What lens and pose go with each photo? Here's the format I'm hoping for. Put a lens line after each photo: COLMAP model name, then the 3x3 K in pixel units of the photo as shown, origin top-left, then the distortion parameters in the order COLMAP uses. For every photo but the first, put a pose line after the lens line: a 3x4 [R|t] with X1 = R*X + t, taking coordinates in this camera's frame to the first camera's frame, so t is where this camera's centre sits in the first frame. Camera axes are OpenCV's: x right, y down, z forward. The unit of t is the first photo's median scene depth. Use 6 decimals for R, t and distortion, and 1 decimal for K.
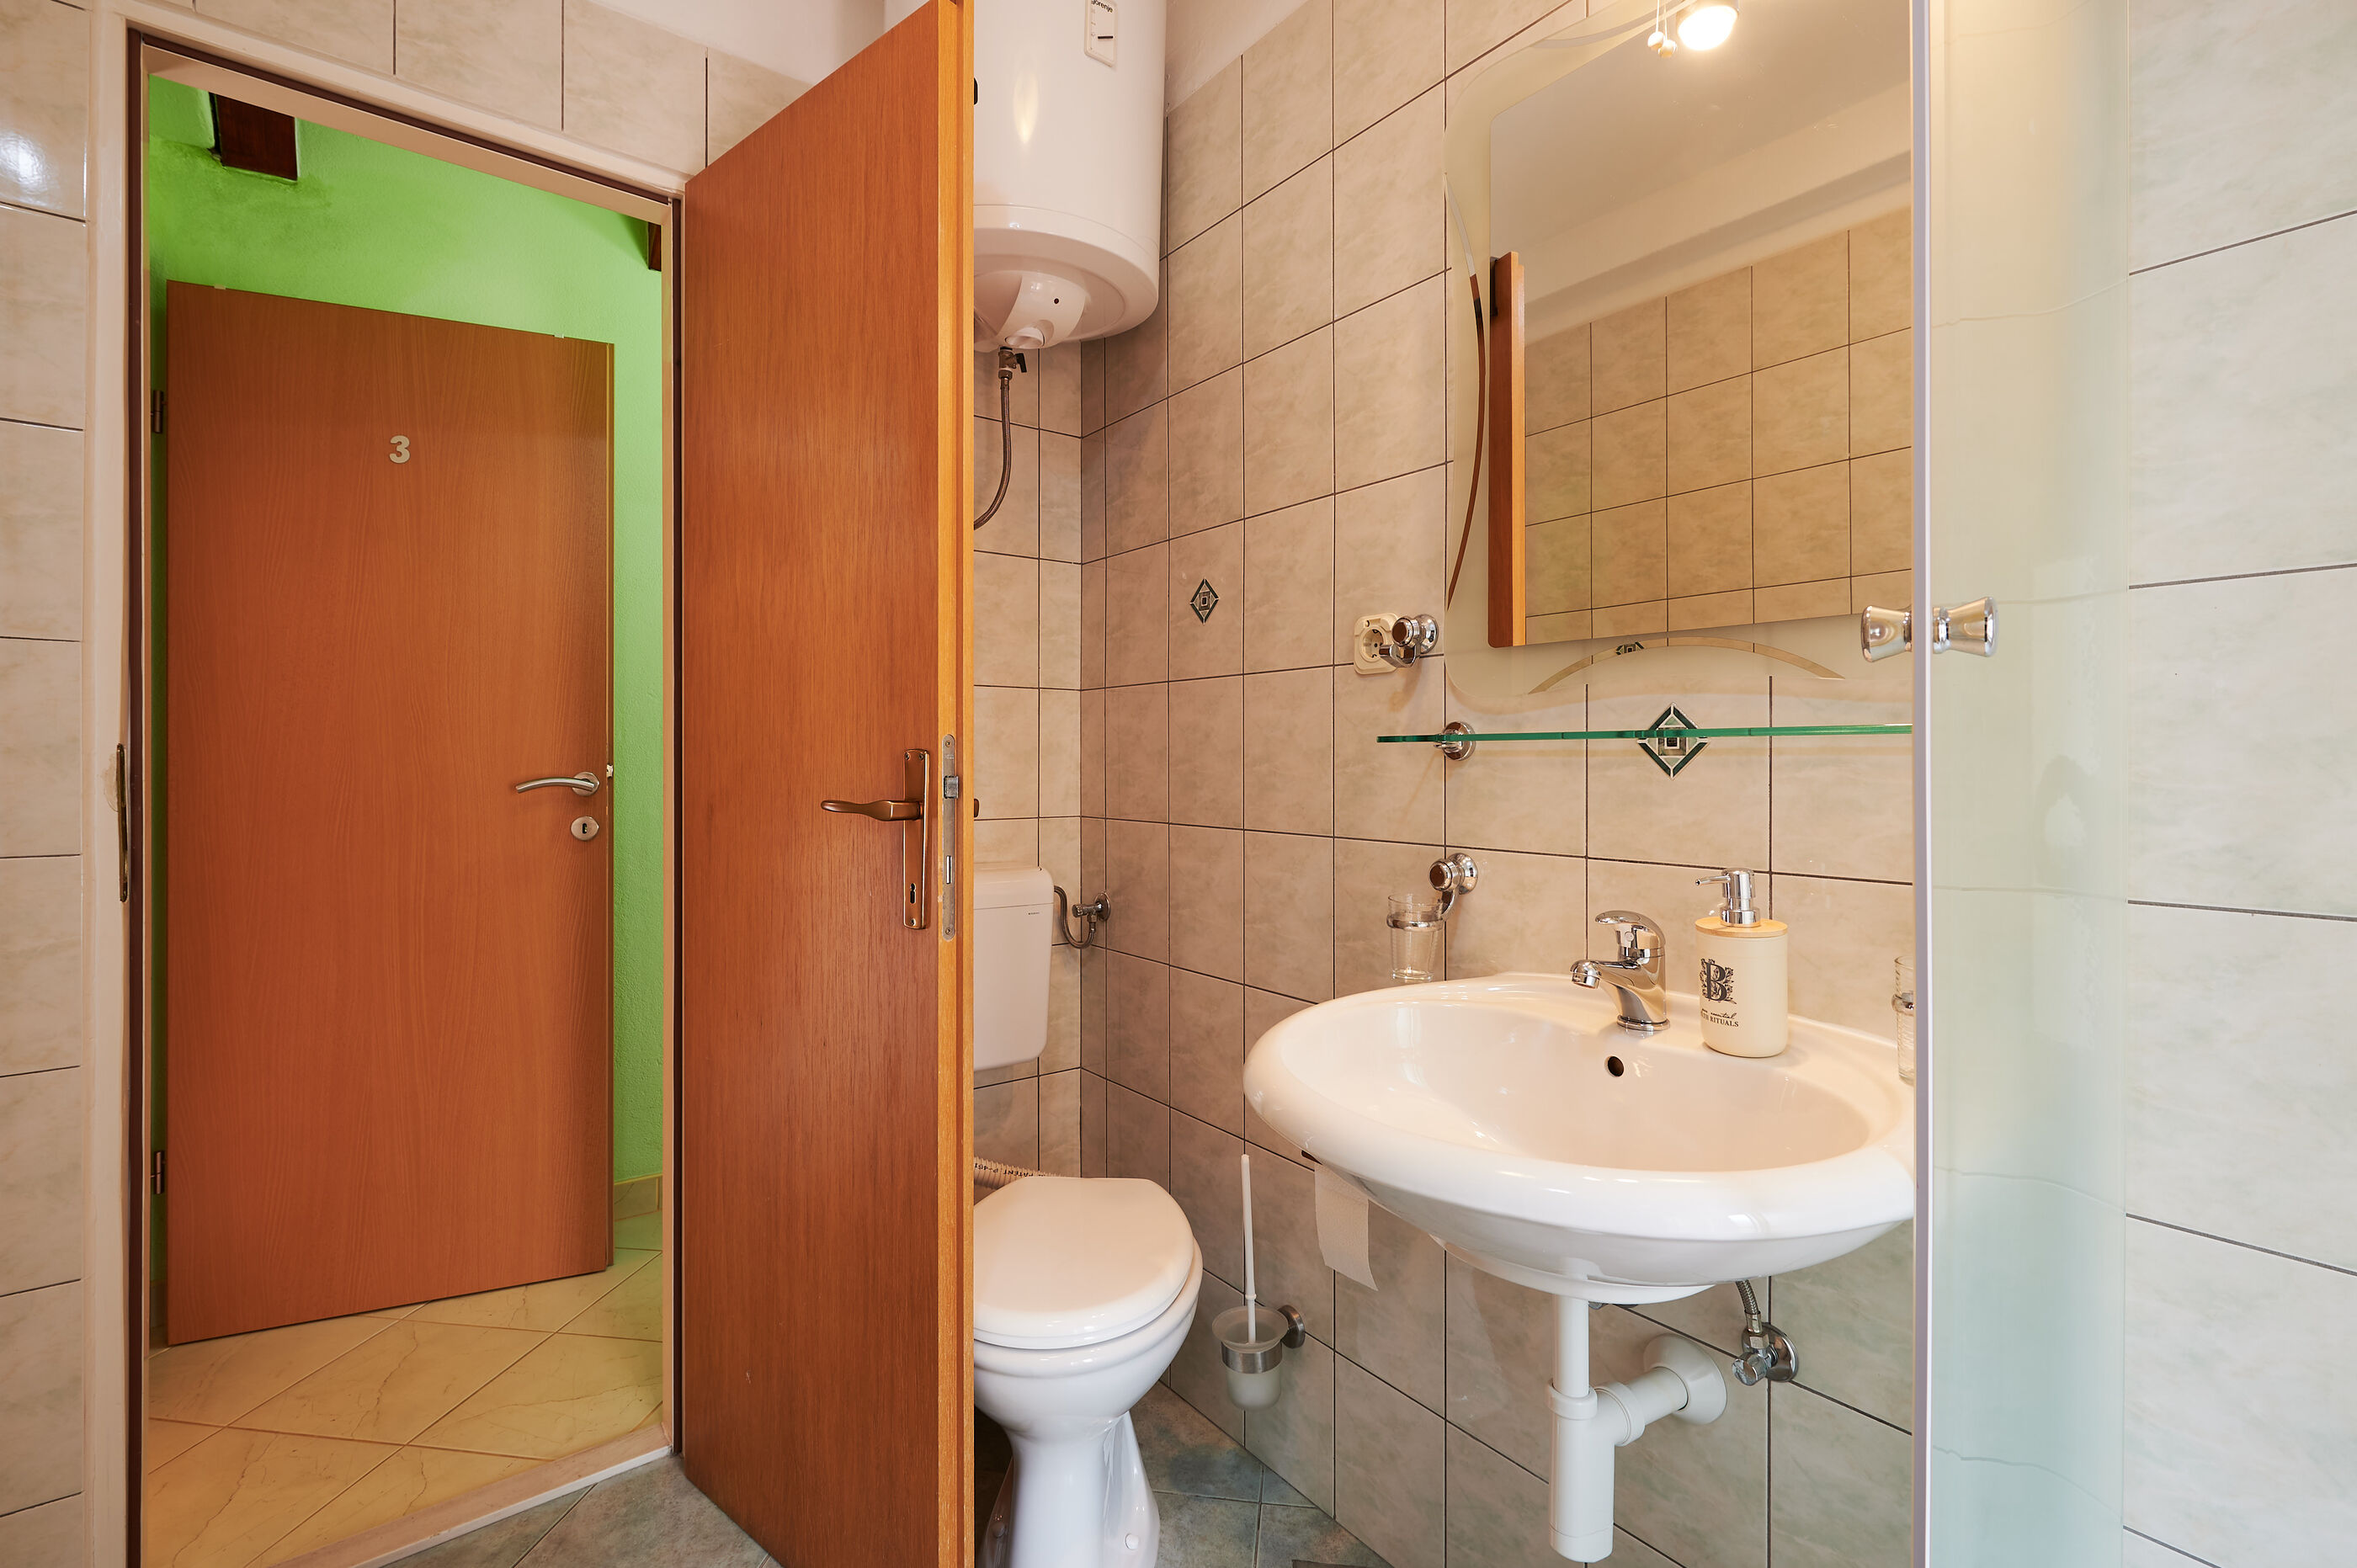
lens RADIAL K [[966.3, 0, 1172.0], [0, 966.3, 772.0], [0, 0, 1]] dist [0.000488, 0.000111]
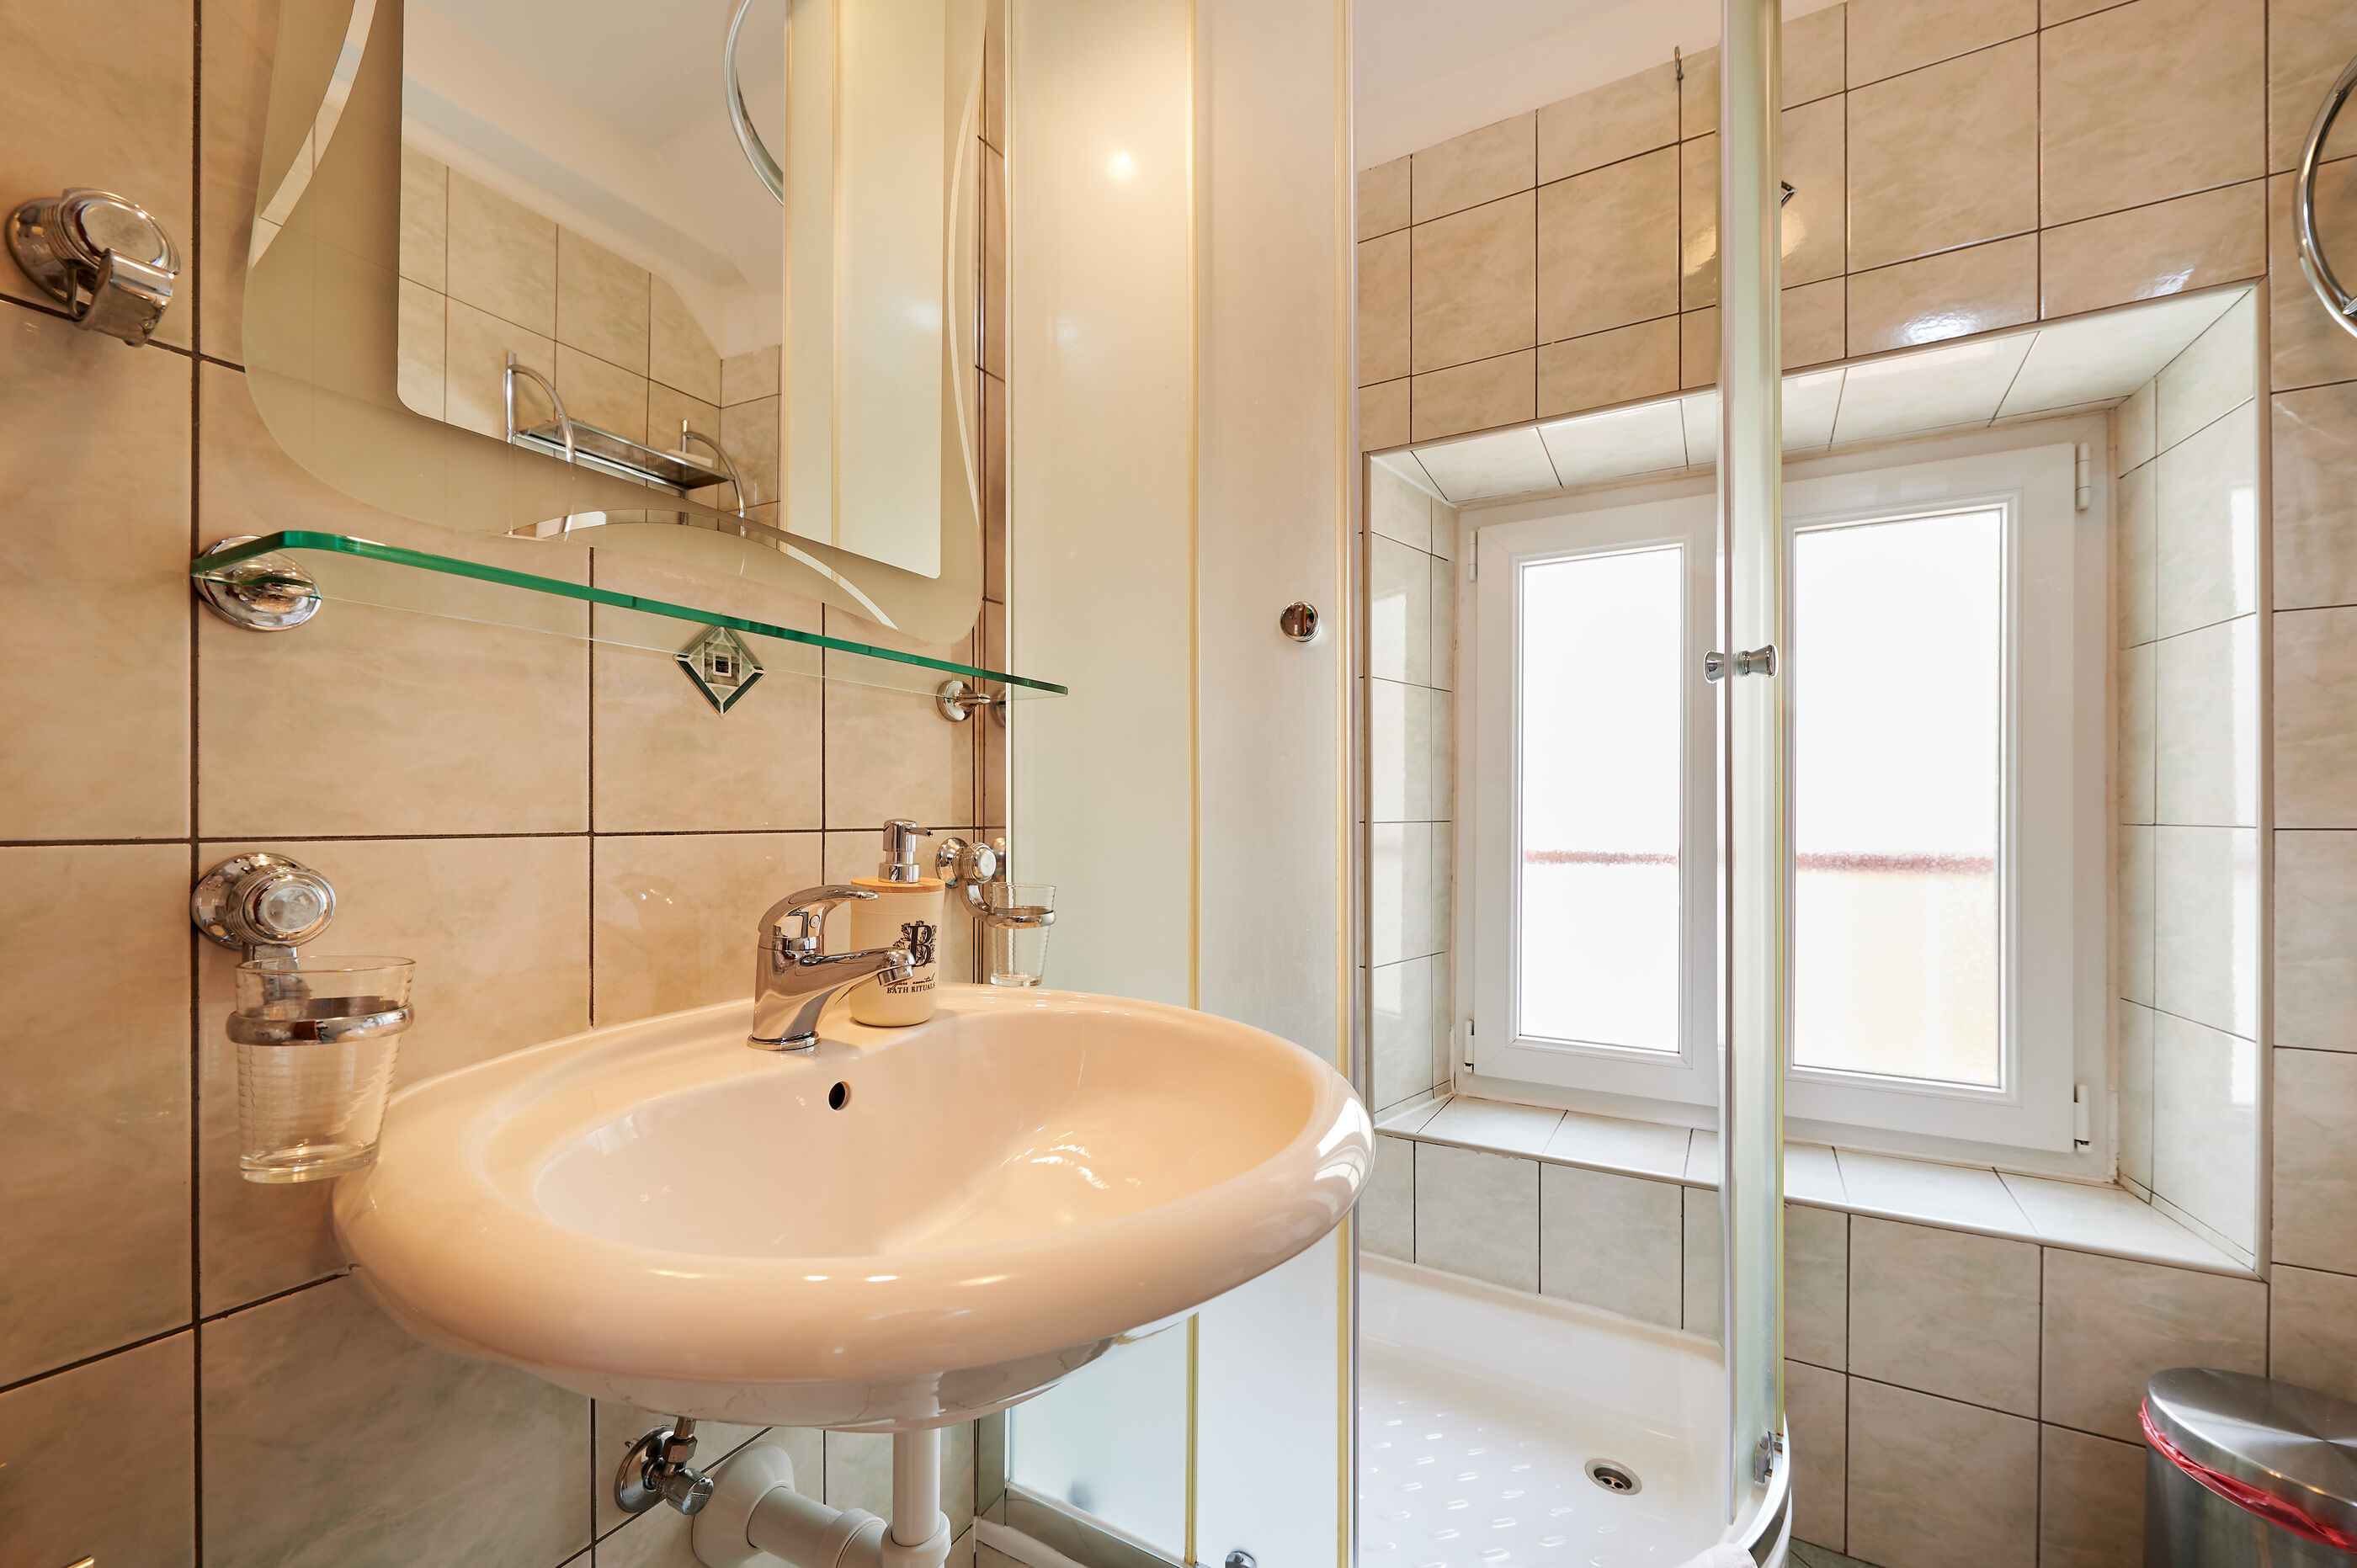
lens RADIAL K [[946.4, 0, 1189.8], [0, 946.4, 815.0], [0, 0, 1]] dist [-0.002410, -0.000443]
pose [[-0.388725, 0.002833, 0.921350, -0.287156], [0.007025, 0.999975, -0.000111, 0.085292], [-0.921327, 0.006429, -0.388735, 0.952204]]
